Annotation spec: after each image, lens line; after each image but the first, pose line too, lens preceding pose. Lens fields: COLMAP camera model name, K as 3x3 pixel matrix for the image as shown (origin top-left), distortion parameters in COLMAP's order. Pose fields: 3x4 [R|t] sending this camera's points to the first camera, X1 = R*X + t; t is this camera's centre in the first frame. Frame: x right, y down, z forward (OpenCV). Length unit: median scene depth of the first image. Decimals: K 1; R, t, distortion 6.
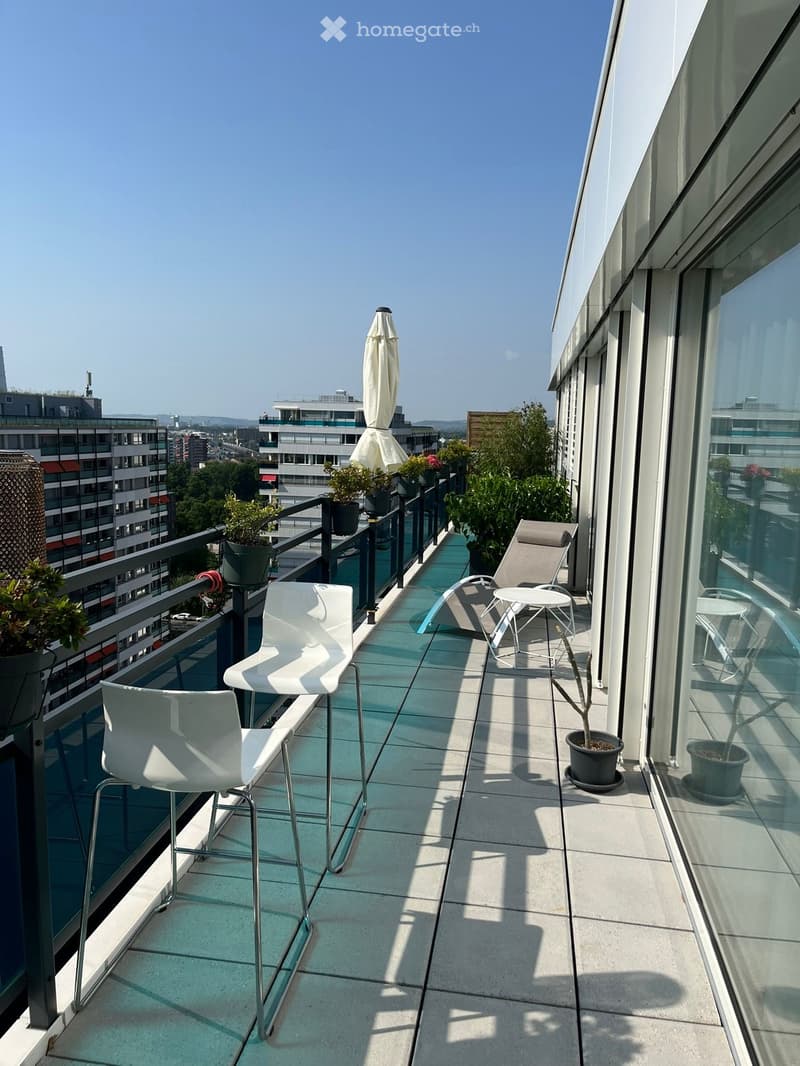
lens RADIAL K [[802.2, 0, 400.0], [0, 802.2, 533.0], [0, 0, 1]] dist [0.059606, 0.001609]
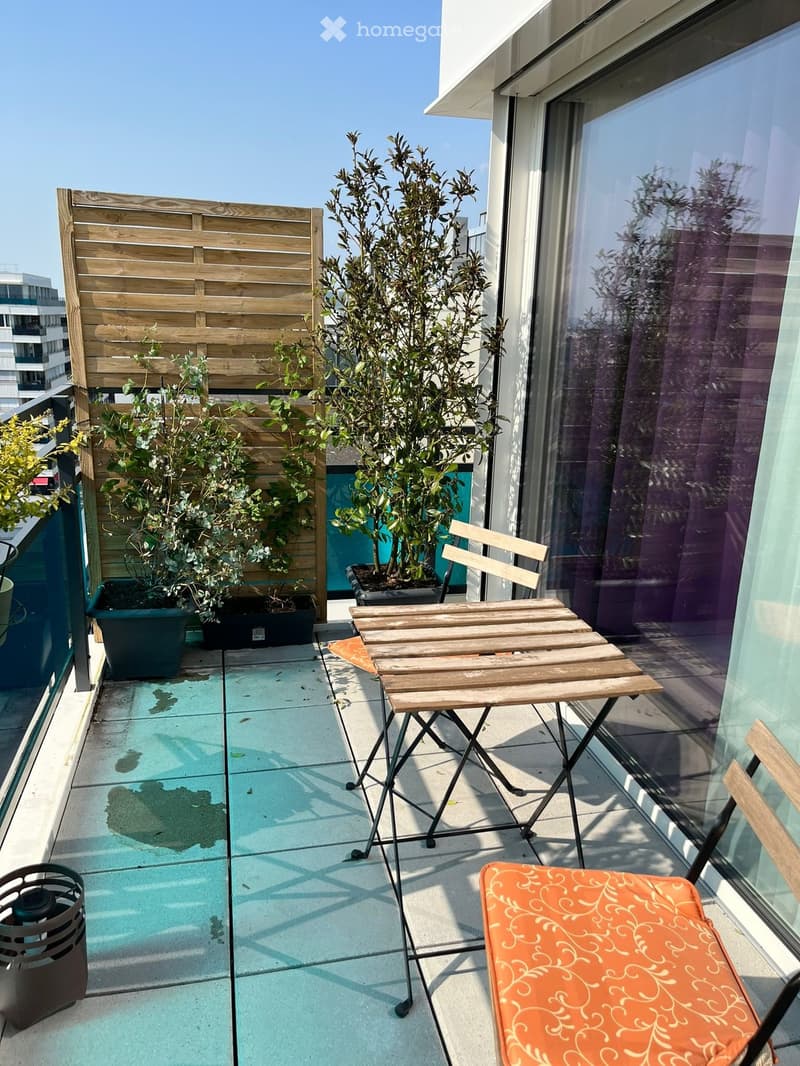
lens RADIAL K [[802.2, 0, 400.0], [0, 802.2, 533.0], [0, 0, 1]] dist [0.059606, 0.001609]
pose [[0.928513, -0.096232, 0.358613, 0.113156], [0.045302, 0.987976, 0.147823, -0.126846], [-0.368527, -0.121010, 0.921708, 1.050799]]
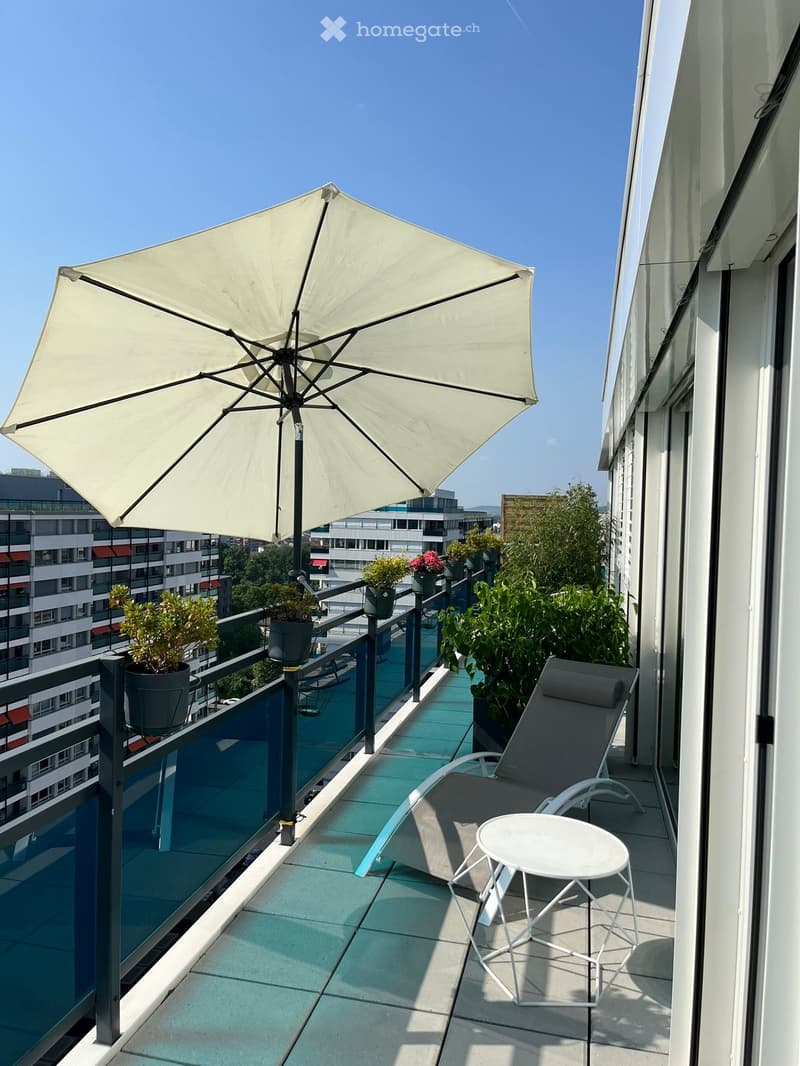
lens RADIAL K [[802.2, 0, 400.0], [0, 802.2, 533.0], [0, 0, 1]] dist [0.059606, 0.001609]
pose [[0.997579, 0.004223, -0.069417, 0.050673], [-0.011485, 0.994454, -0.104547, -0.031011], [0.068590, 0.105091, 0.992094, 0.227141]]
